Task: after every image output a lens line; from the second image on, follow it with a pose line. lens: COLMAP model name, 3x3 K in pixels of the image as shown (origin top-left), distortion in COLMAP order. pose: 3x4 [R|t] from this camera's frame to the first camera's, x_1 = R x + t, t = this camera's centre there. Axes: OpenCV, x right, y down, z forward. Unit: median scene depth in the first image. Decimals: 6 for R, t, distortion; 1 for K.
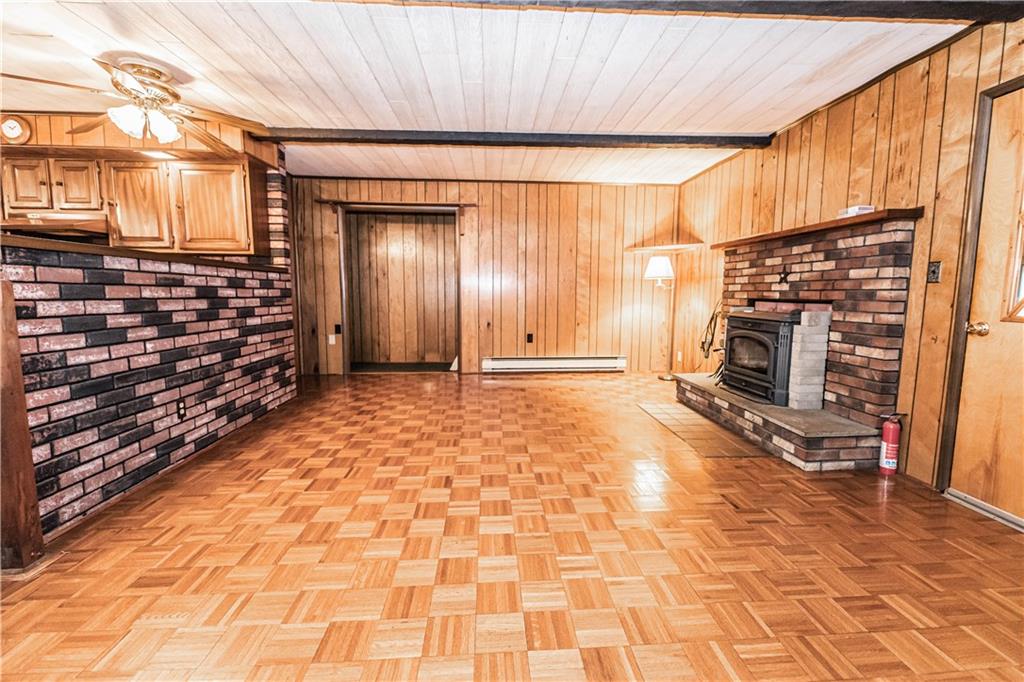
lens RADIAL K [[430.0, 0, 518.8], [0, 430.0, 335.7], [0, 0, 1]] dist [0.003761, -0.005099]
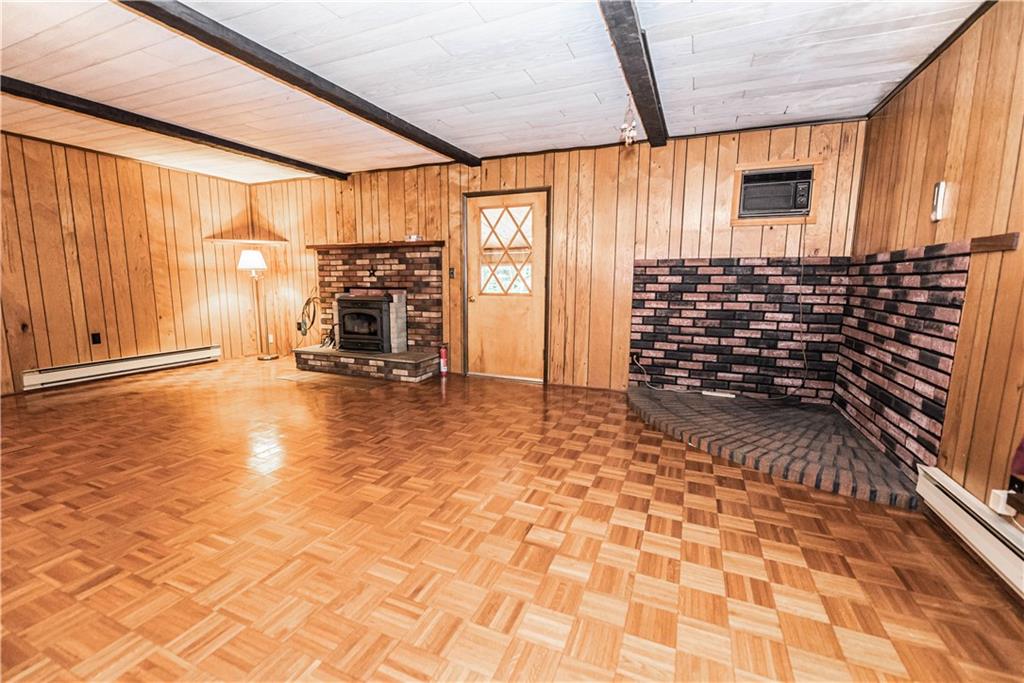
lens RADIAL K [[430.0, 0, 509.7], [0, 430.0, 341.5], [0, 0, 1]] dist [0.003761, -0.005099]
pose [[0.458891, -0.125114, 0.879639, -0.575649], [0.088321, 0.991556, 0.094956, 0.005797], [-0.884092, 0.034116, 0.466066, -0.156980]]
